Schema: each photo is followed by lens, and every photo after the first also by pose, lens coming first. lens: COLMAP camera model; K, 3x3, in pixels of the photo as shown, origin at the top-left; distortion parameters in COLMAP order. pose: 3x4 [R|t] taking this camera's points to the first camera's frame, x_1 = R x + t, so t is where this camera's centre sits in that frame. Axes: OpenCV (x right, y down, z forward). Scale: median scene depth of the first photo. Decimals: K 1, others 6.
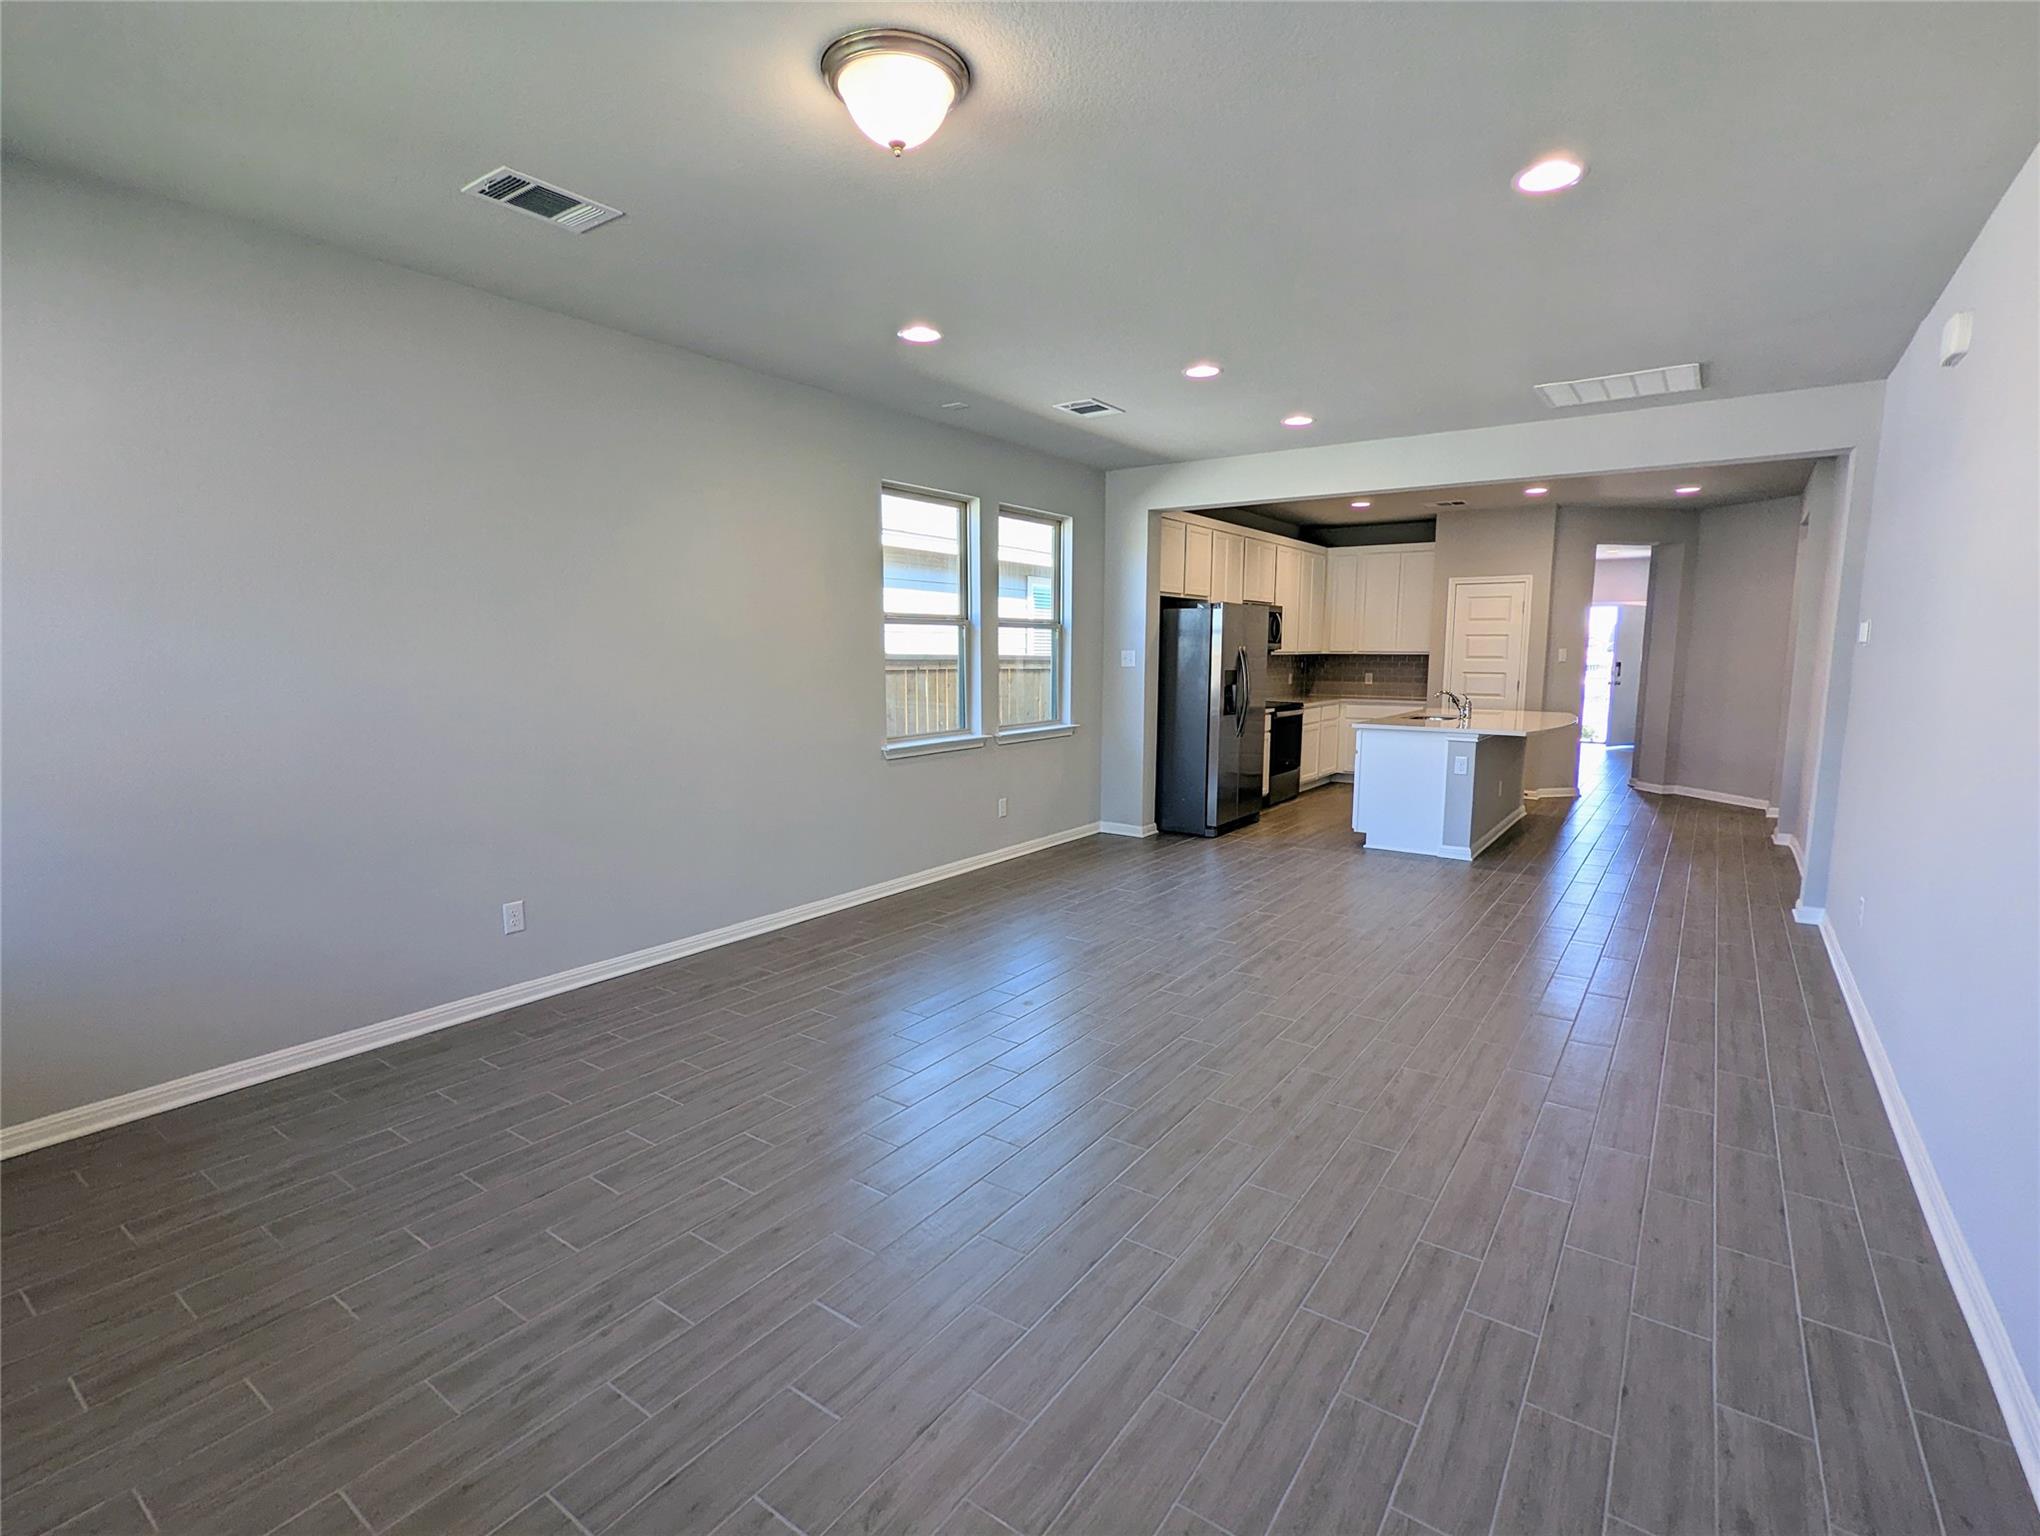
lens RADIAL K [[971.6, 0, 993.5], [0, 971.6, 793.6], [0, 0, 1]] dist [-0.001139, 0.000900]
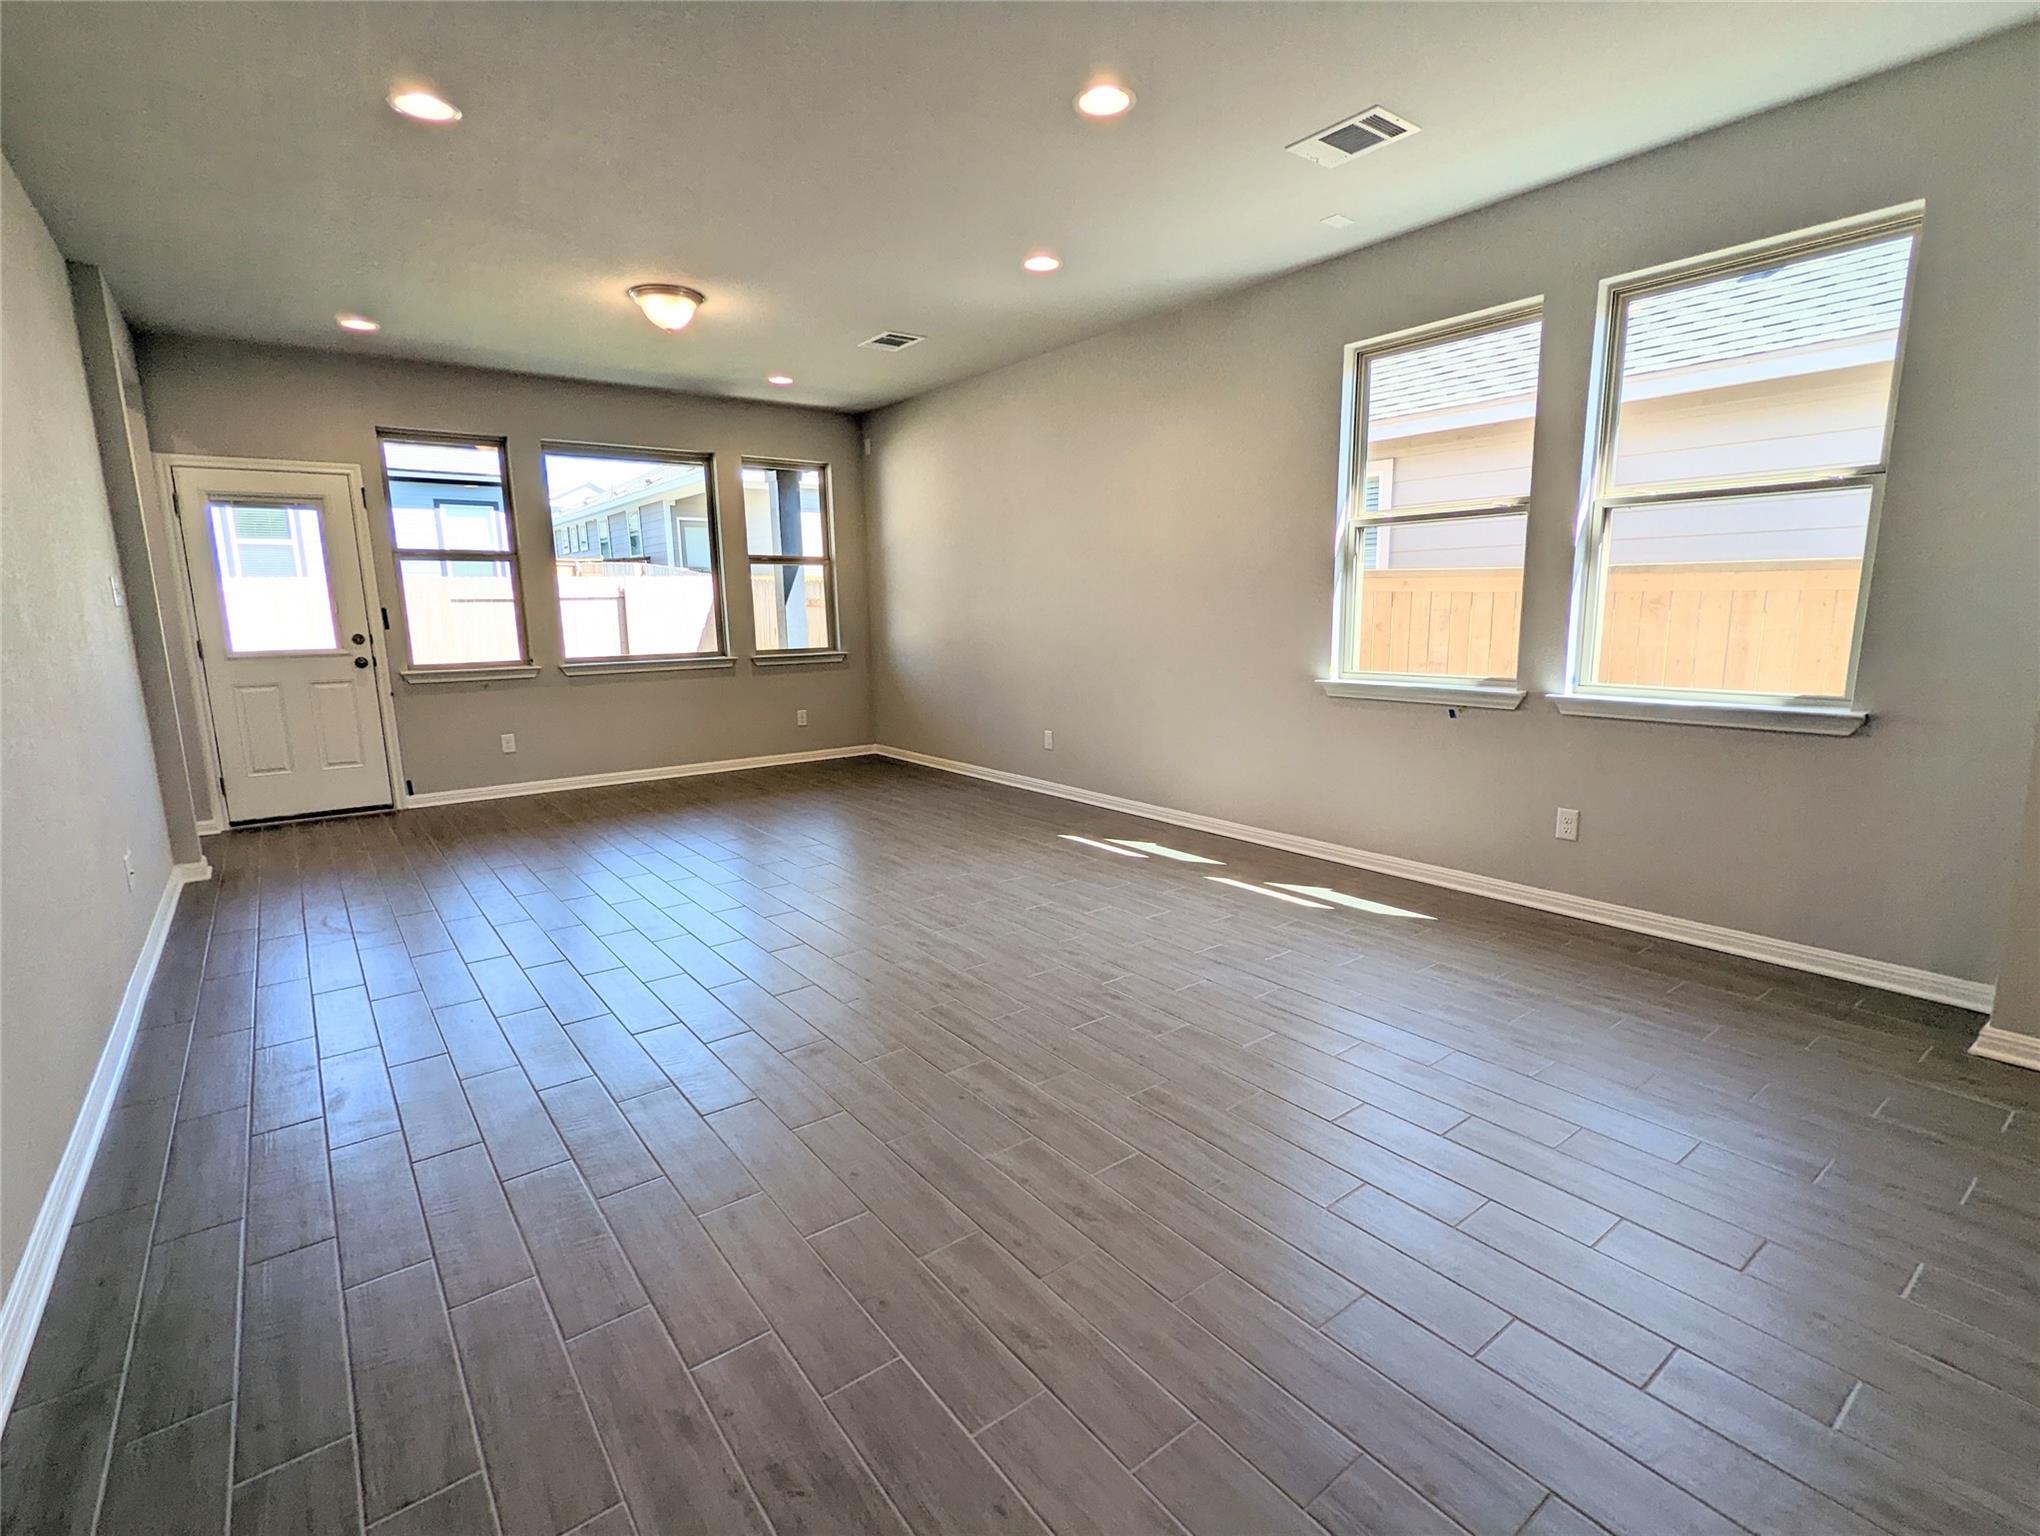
lens RADIAL K [[971.6, 0, 1028.9], [0, 971.6, 768.0], [0, 0, 1]] dist [-0.001139, 0.000900]
pose [[-0.267053, 0.161499, -0.950053, 0.483304], [-0.140110, 0.968875, 0.204083, -0.067746], [0.953442, 0.187613, -0.236113, 0.635467]]
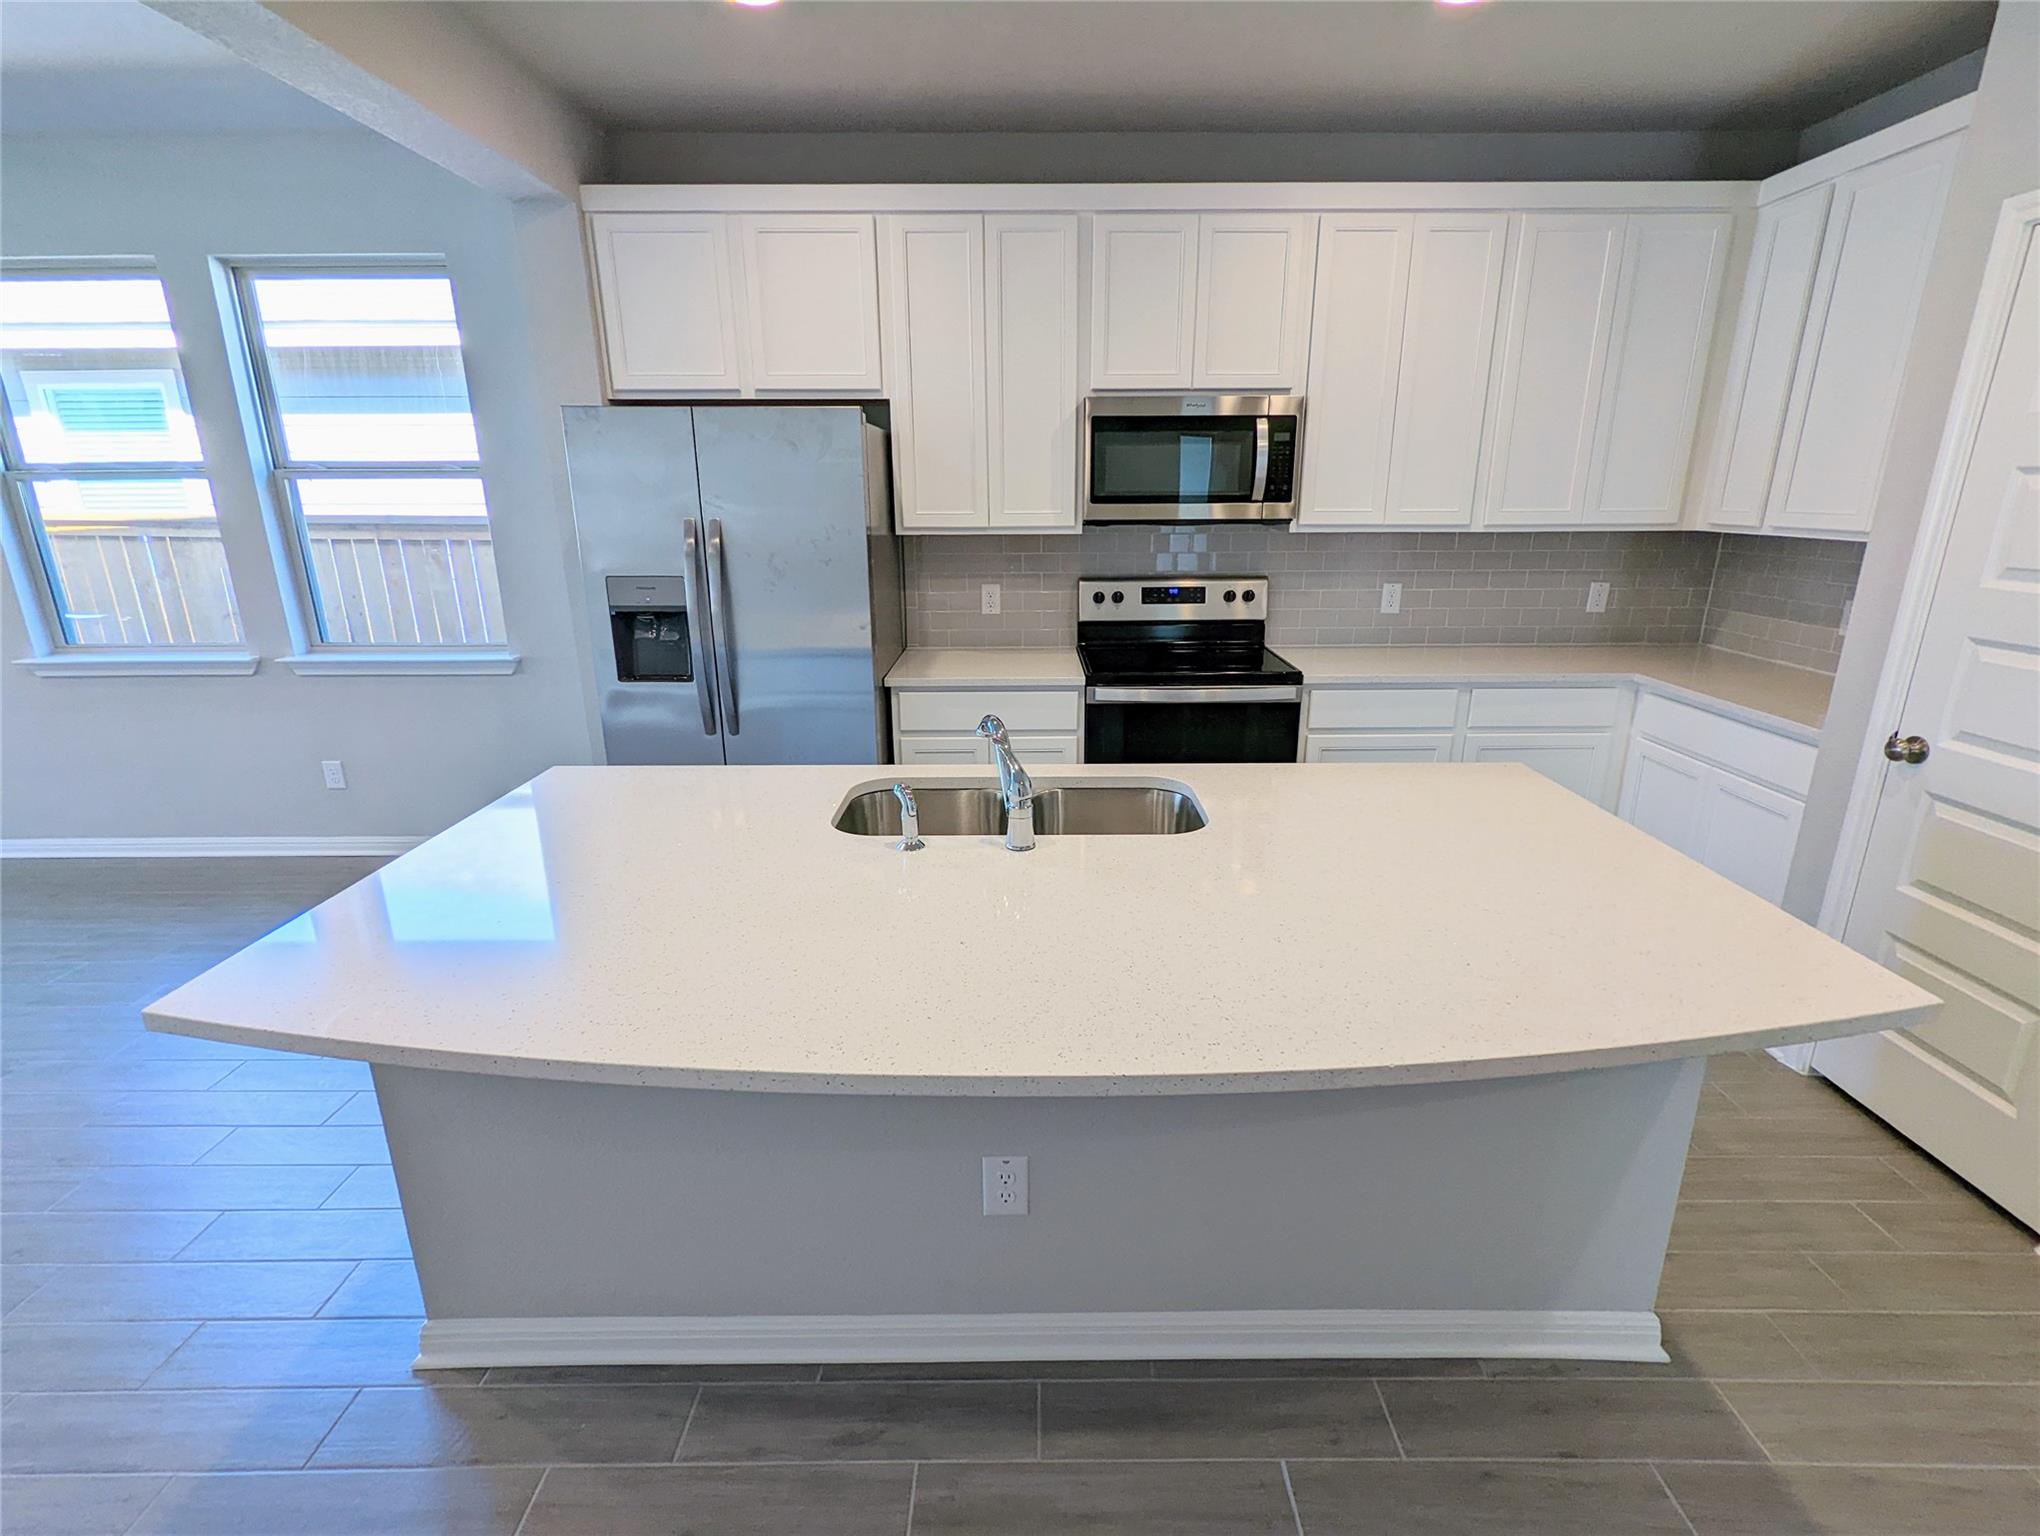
lens RADIAL K [[971.6, 0, 1036.3], [0, 971.6, 780.1], [0, 0, 1]] dist [-0.001139, 0.000900]
pose [[0.603149, 0.224517, -0.765378, 0.579065], [-0.121101, 0.974219, 0.190346, -0.117646], [0.788382, -0.022119, 0.614789, 0.746531]]
